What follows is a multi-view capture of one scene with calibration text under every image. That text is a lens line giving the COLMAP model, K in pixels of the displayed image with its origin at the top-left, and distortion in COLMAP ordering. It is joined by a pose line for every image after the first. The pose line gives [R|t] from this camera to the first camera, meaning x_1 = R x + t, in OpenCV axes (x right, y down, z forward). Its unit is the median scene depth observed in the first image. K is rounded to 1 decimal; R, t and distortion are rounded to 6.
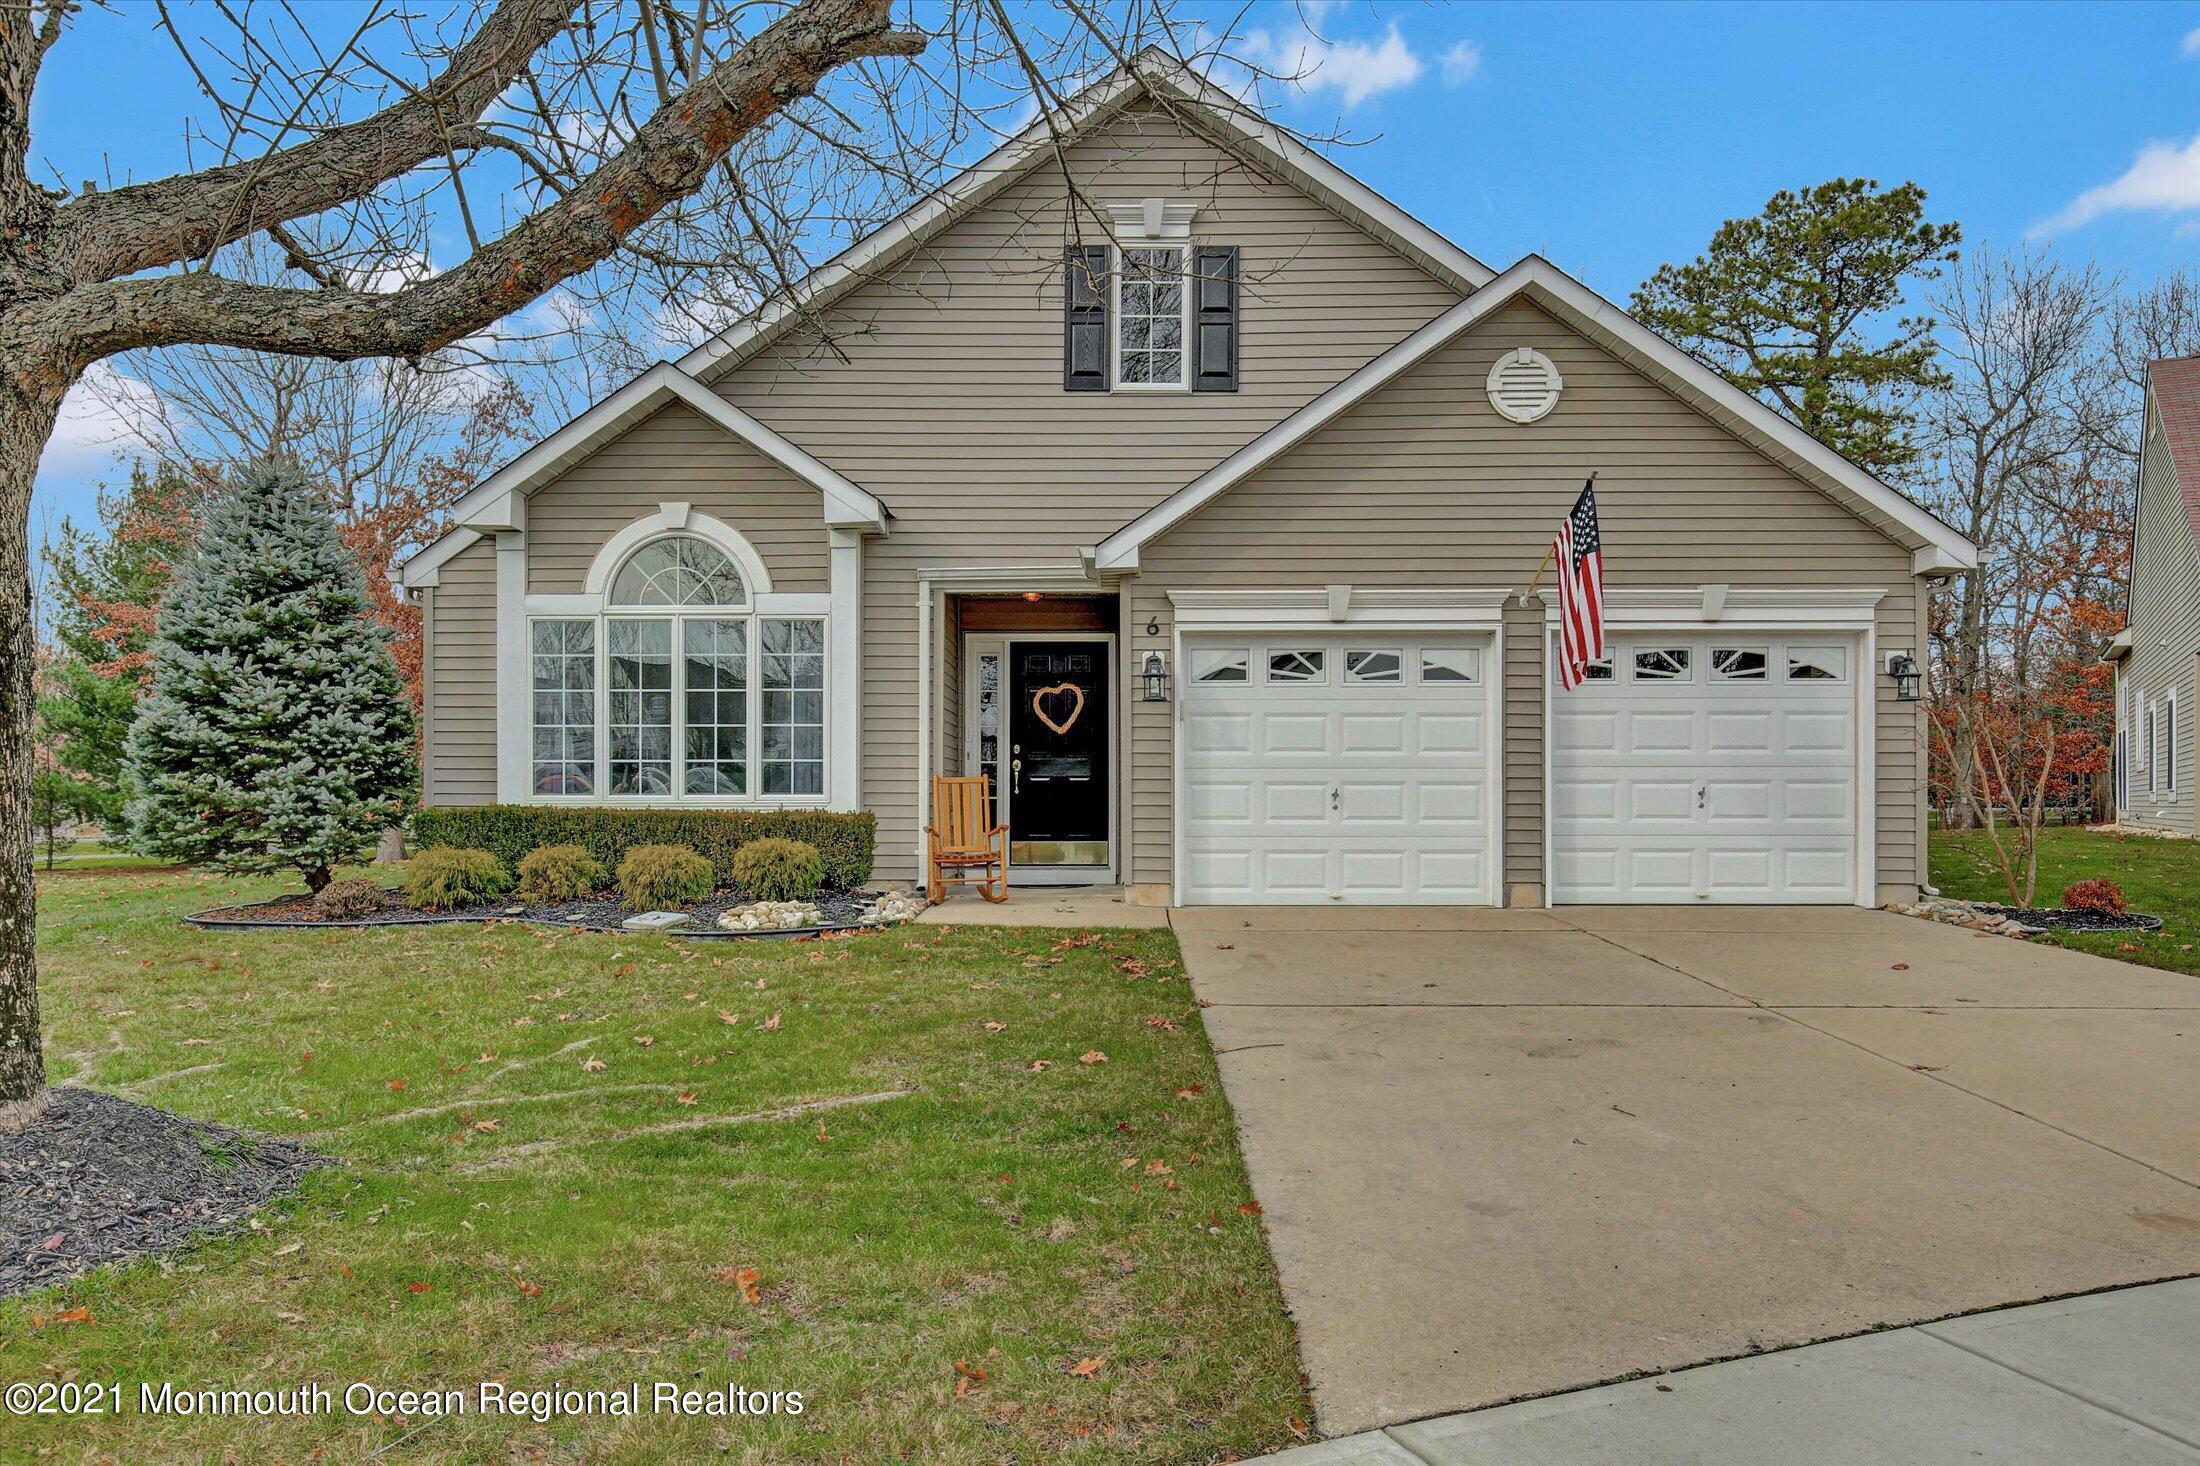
lens RADIAL K [[1460.1, 0, 1100.2], [0, 1460.1, 813.8], [0, 0, 1]] dist [-0.004513, 0.003204]
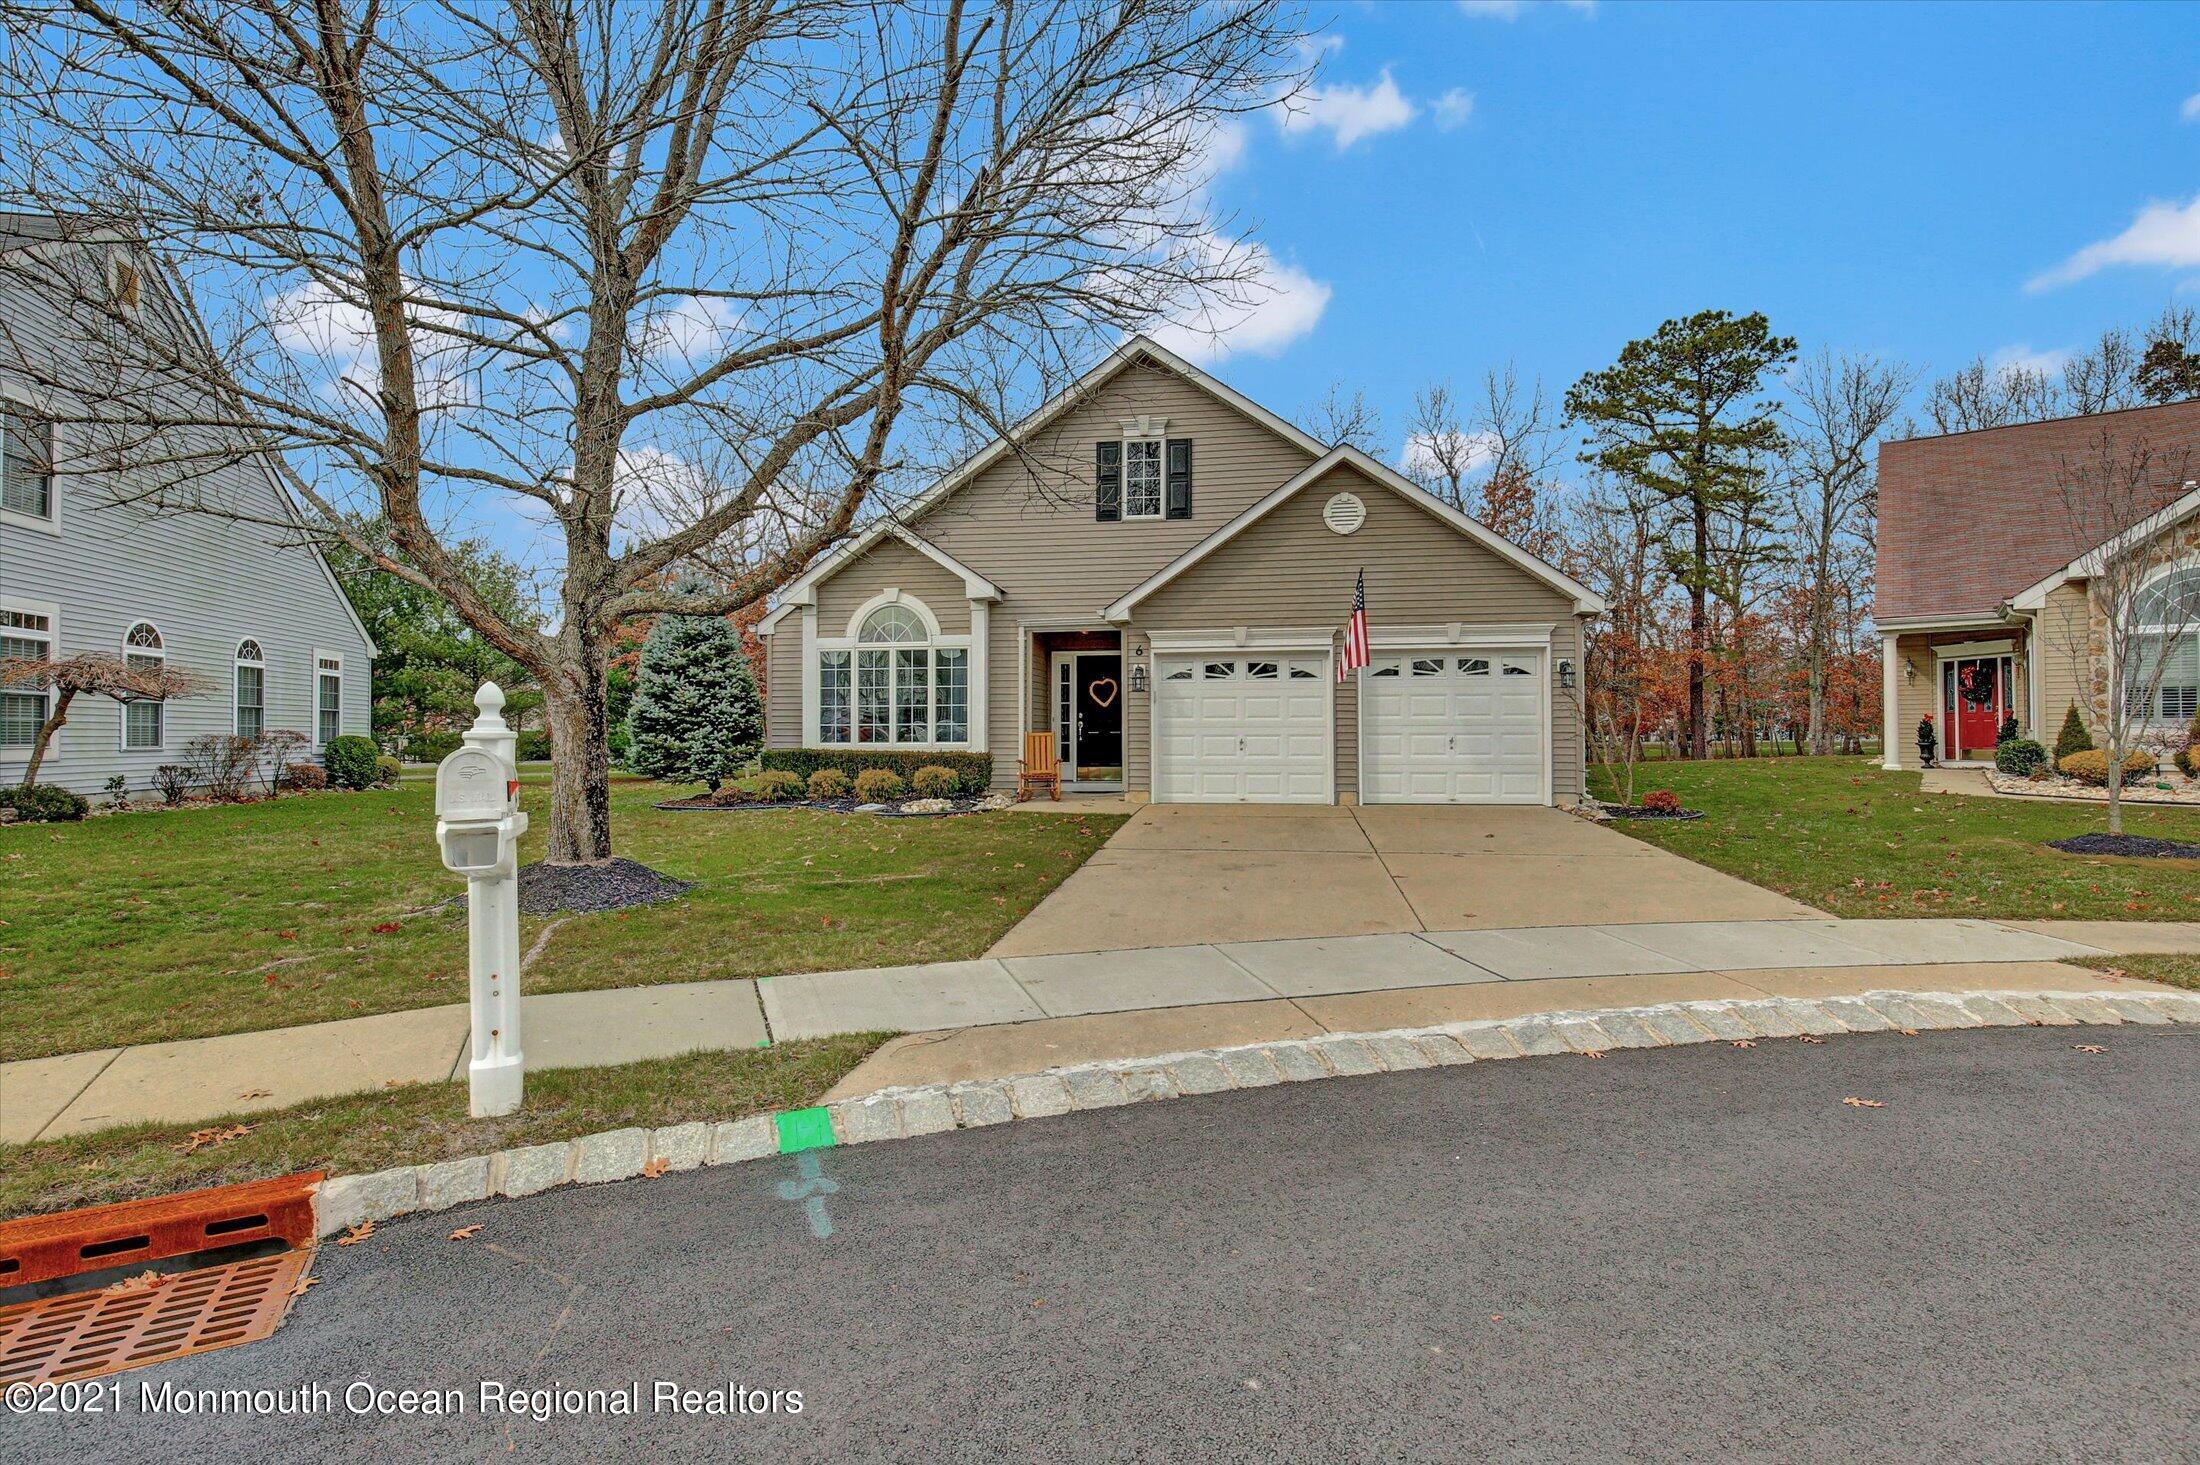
lens RADIAL K [[1025.4, 0, 1100.0], [0, 1025.4, 732.5], [0, 0, 1]] dist [-0.036183, 0.000174]
pose [[0.989361, -0.003493, -0.145441, 0.173175], [0.002000, 0.999944, -0.010408, -0.012042], [0.145469, 0.010006, 0.989312, -0.278313]]
